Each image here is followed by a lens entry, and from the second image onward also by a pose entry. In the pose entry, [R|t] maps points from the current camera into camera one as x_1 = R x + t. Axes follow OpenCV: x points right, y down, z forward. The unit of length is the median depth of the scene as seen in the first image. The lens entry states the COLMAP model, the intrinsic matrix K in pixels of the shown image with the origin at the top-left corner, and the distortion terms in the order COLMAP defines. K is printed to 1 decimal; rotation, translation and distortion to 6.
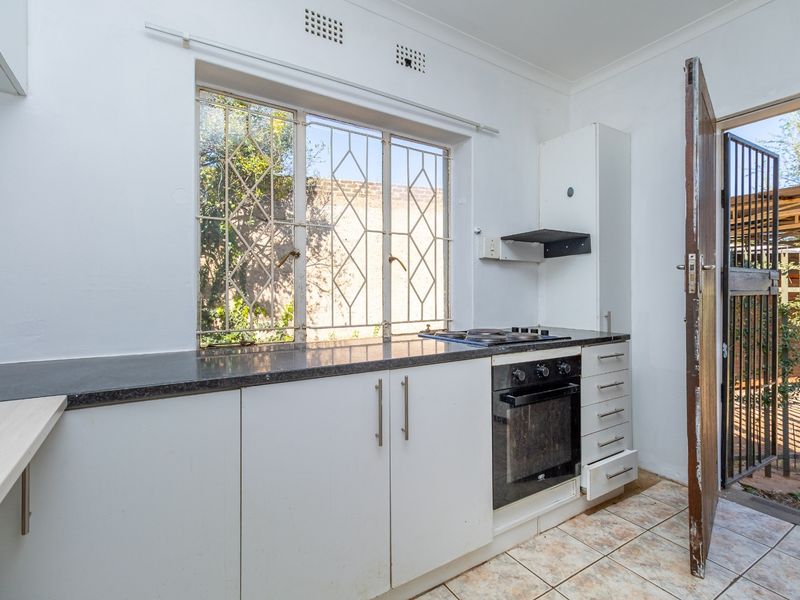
lens RADIAL K [[394.9, 0, 400.9], [0, 394.9, 294.1], [0, 0, 1]] dist [0.000085, -0.001026]
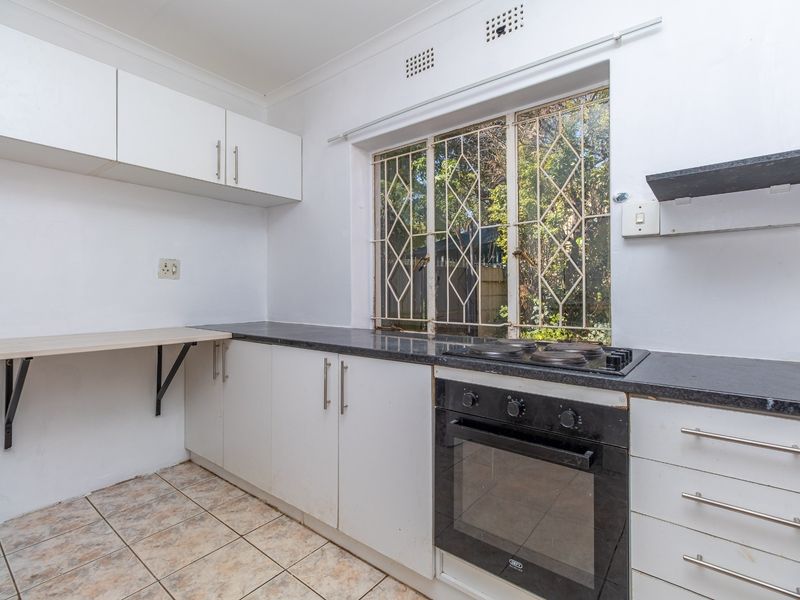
lens RADIAL K [[394.9, 0, 400.9], [0, 394.9, 294.1], [0, 0, 1]] dist [0.000085, -0.001026]
pose [[0.326073, 0.003771, -0.945337, 0.951344], [-0.001817, 0.999993, 0.003363, -0.000940], [0.945343, 0.000621, 0.326077, 0.610504]]
